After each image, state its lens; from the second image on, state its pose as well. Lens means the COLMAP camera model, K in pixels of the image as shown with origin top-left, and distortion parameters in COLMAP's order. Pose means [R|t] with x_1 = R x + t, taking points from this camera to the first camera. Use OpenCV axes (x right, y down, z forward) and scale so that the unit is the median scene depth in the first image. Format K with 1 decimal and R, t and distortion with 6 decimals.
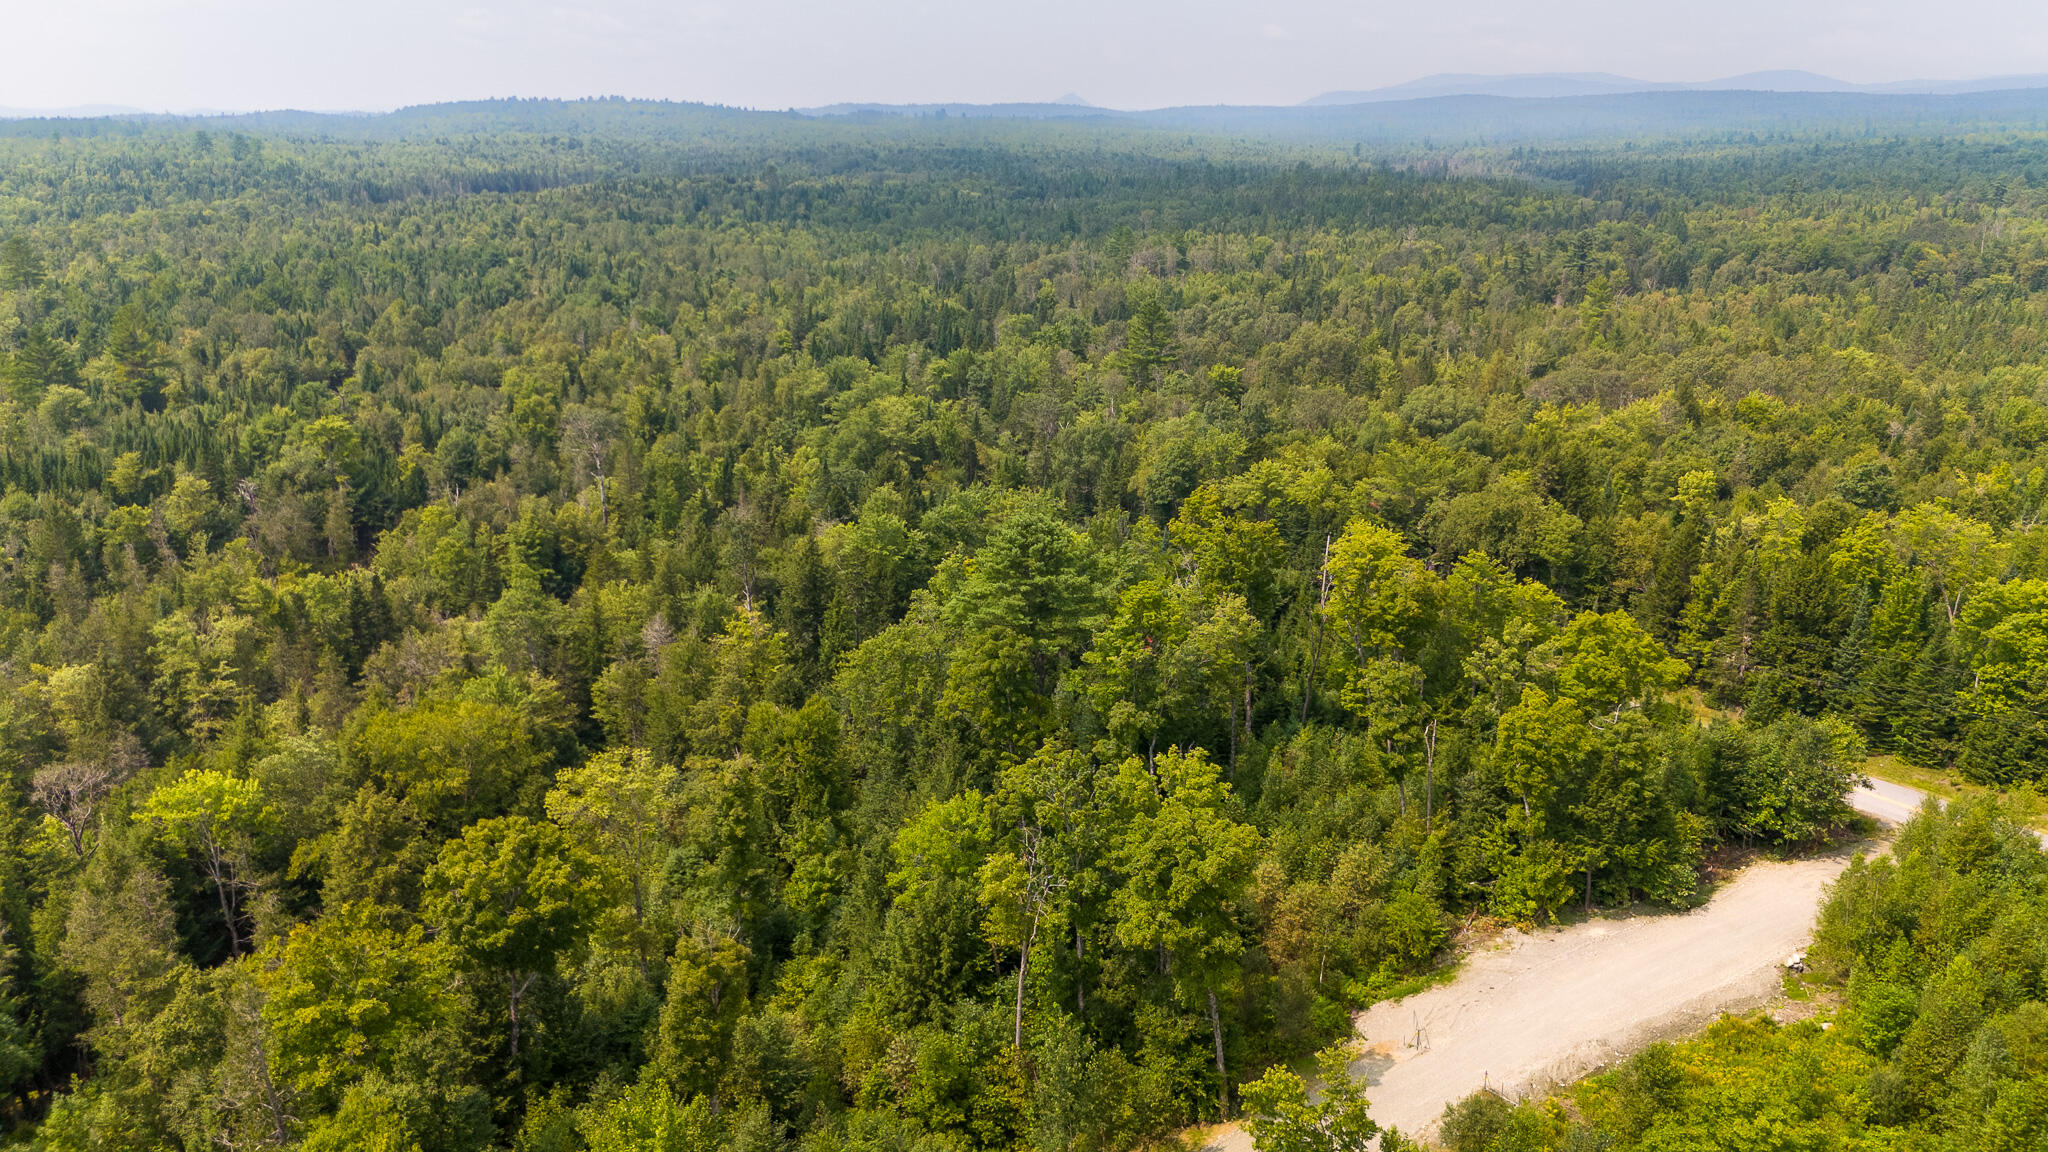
lens RADIAL K [[1499.8, 0, 1024.0], [0, 1499.8, 576.0], [0, 0, 1]] dist [0.079107, -0.073834]
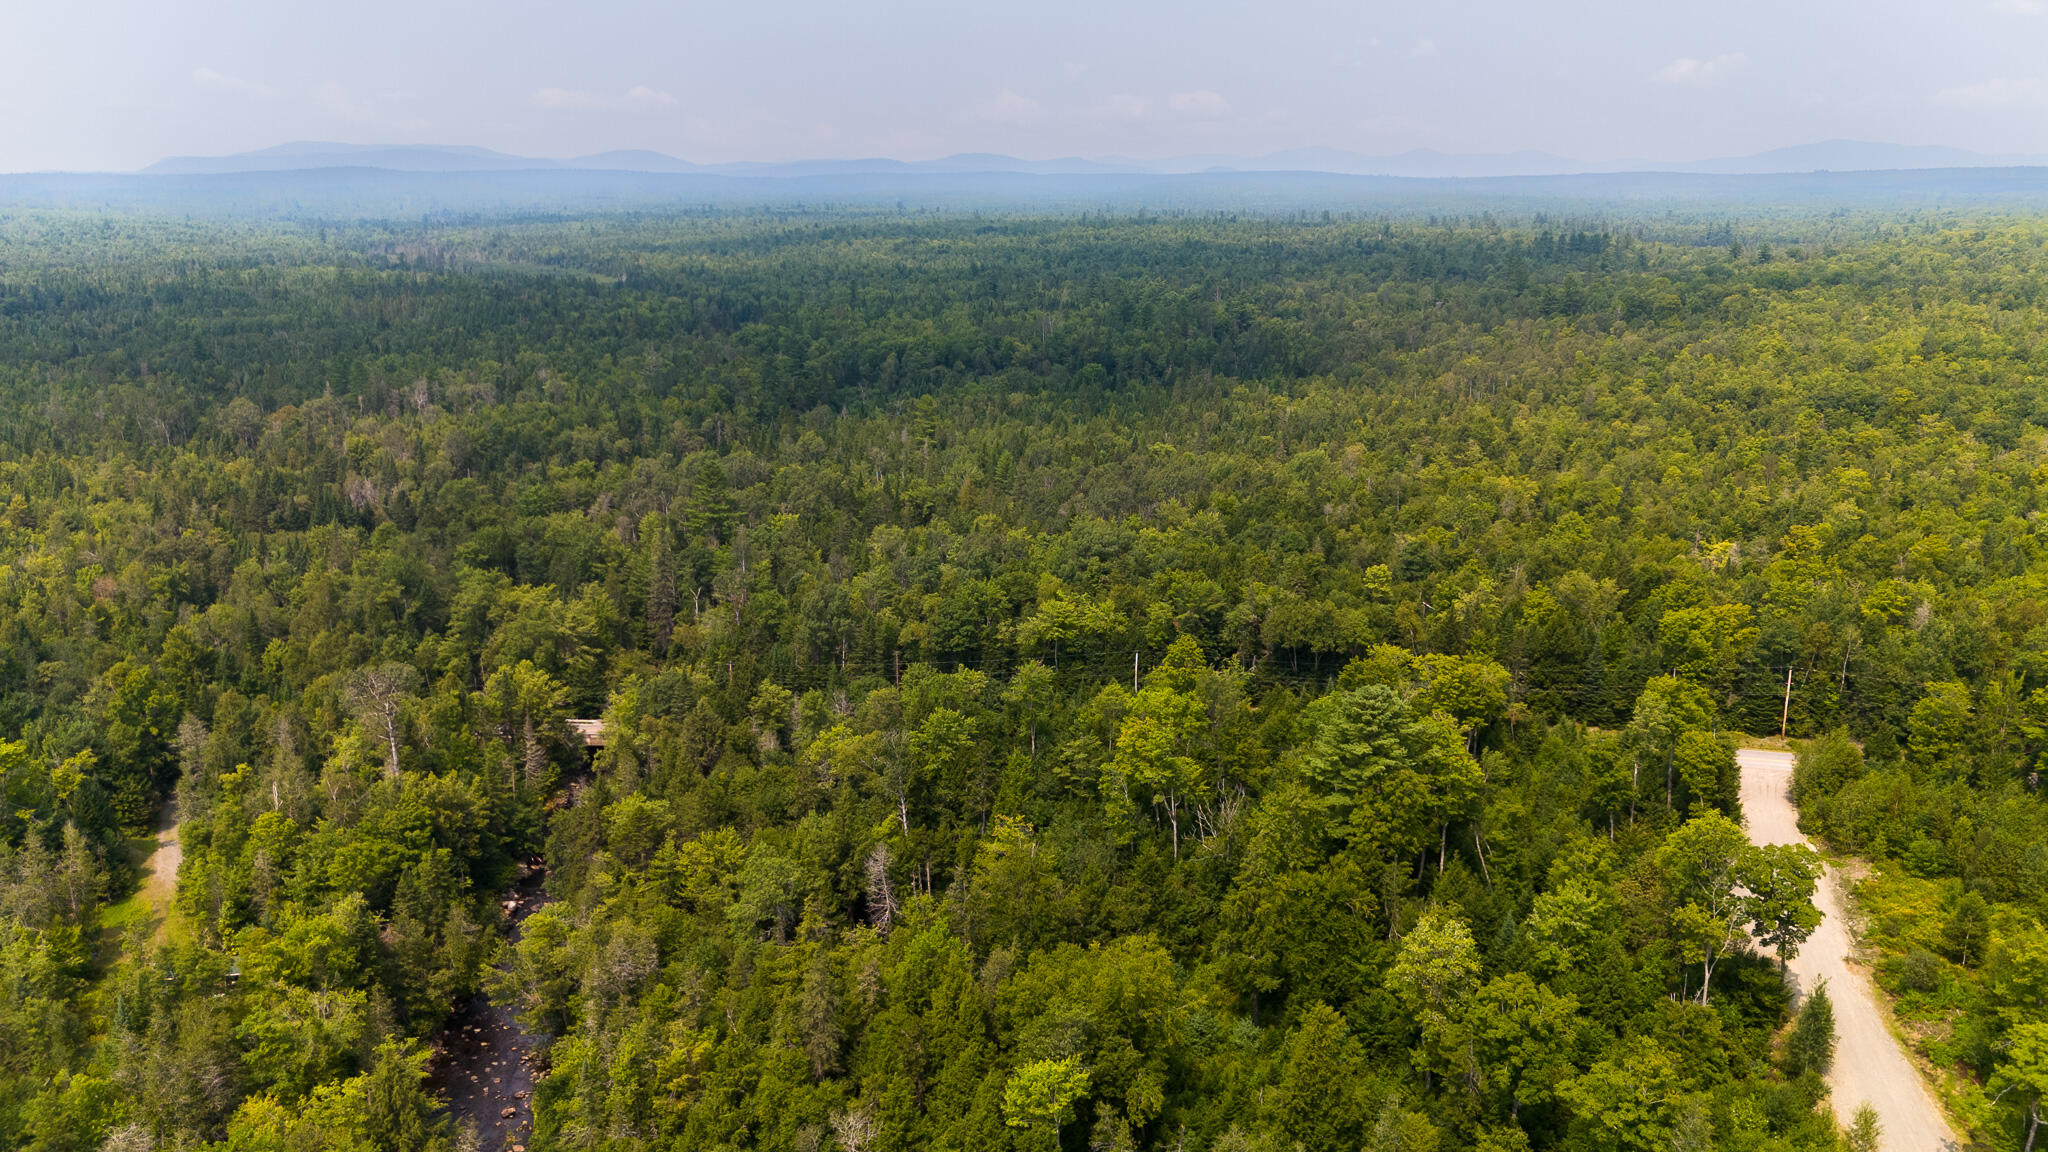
lens RADIAL K [[1494.6, 0, 1024.0], [0, 1494.6, 576.0], [0, 0, 1]] dist [0.101835, -0.122099]
pose [[0.778020, -0.153545, 0.609187, -0.984171], [0.178391, 0.983754, 0.020124, -0.208094], [-0.602380, 0.093016, 0.792772, 0.087803]]
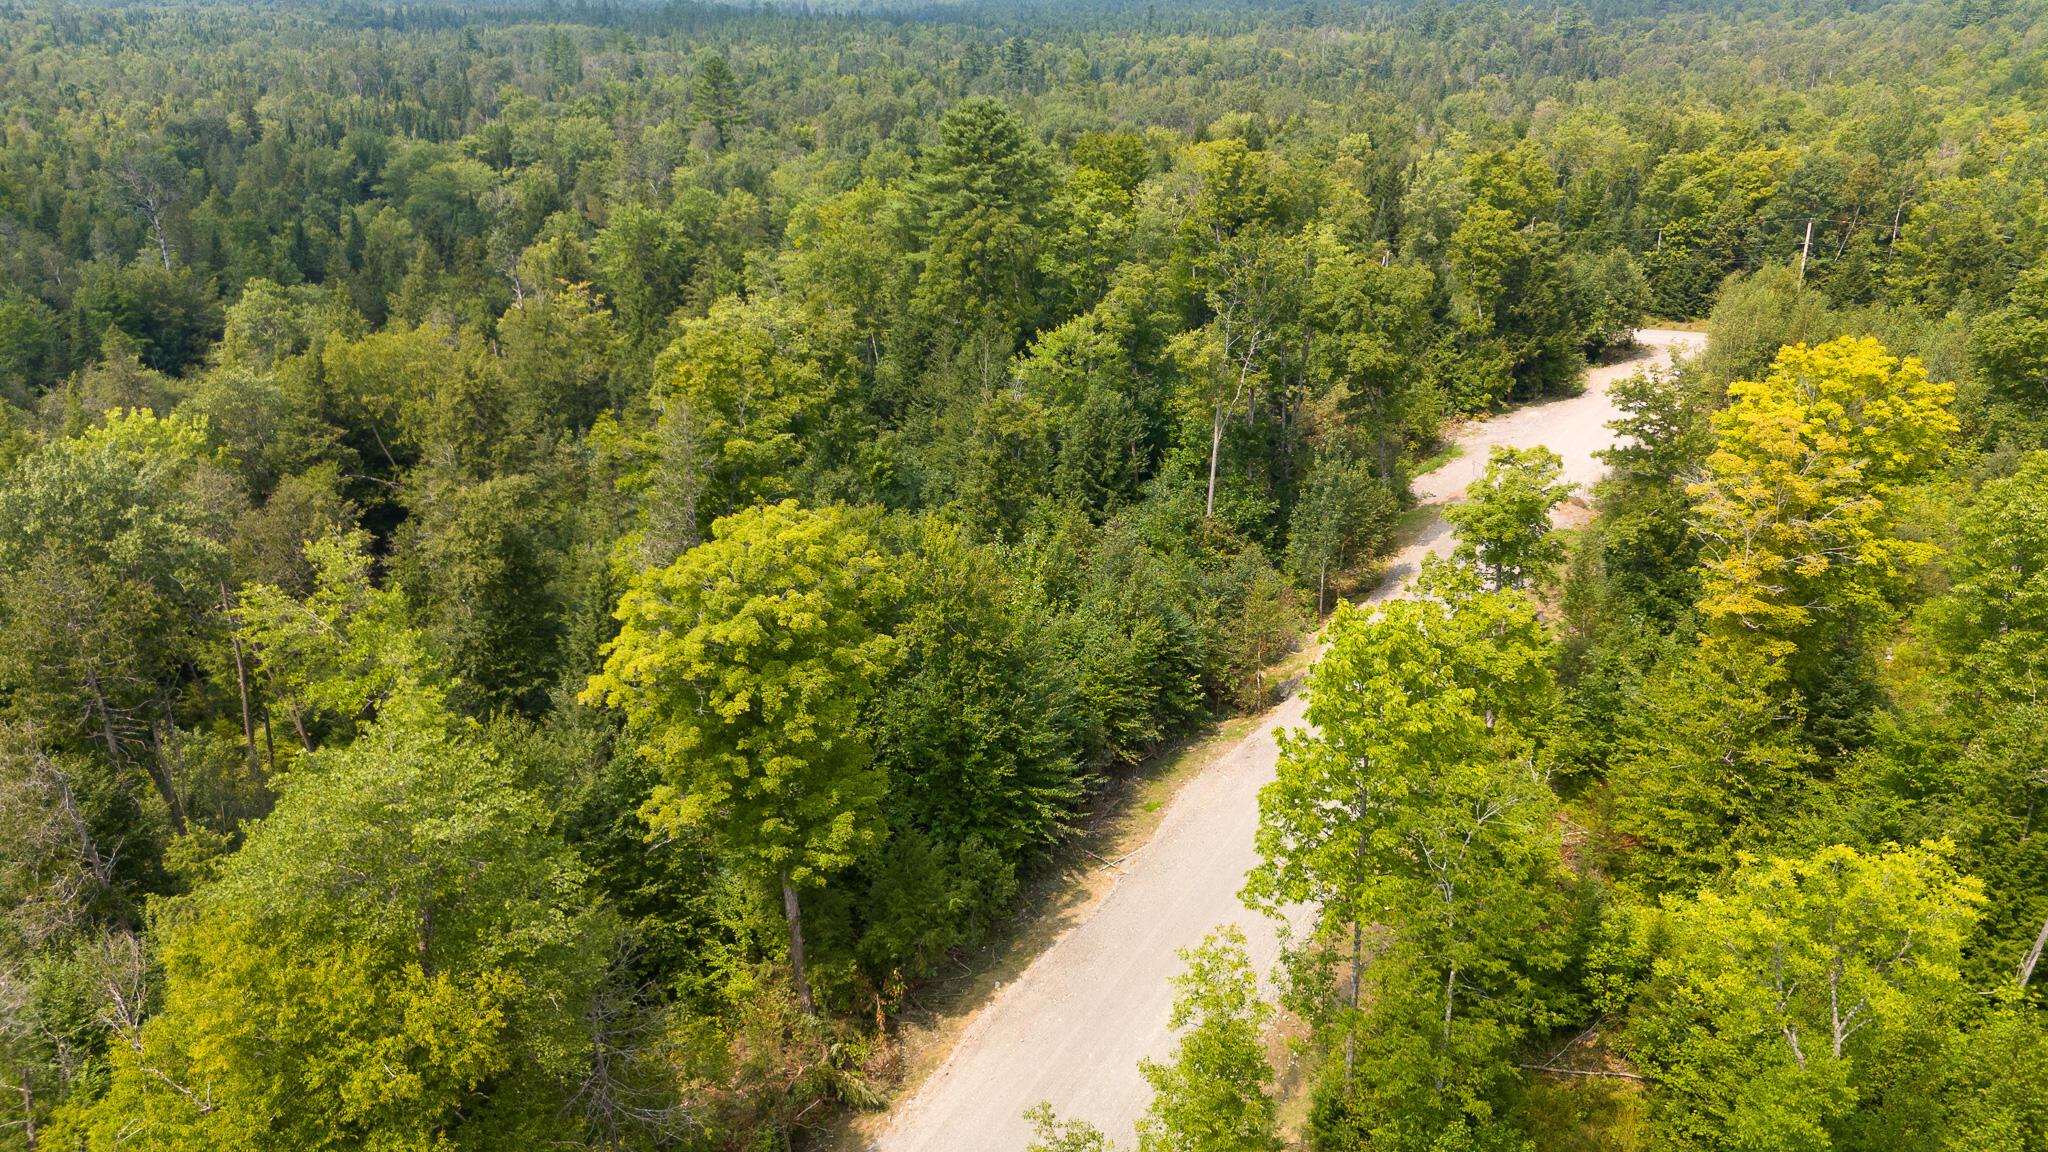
lens RADIAL K [[1499.8, 0, 1024.0], [0, 1499.8, 576.0], [0, 0, 1]] dist [0.079107, -0.073834]
pose [[0.915381, -0.143460, 0.376160, -0.355853], [0.111354, 0.988125, 0.105873, 0.153974], [-0.386882, -0.055027, 0.920486, 0.056512]]
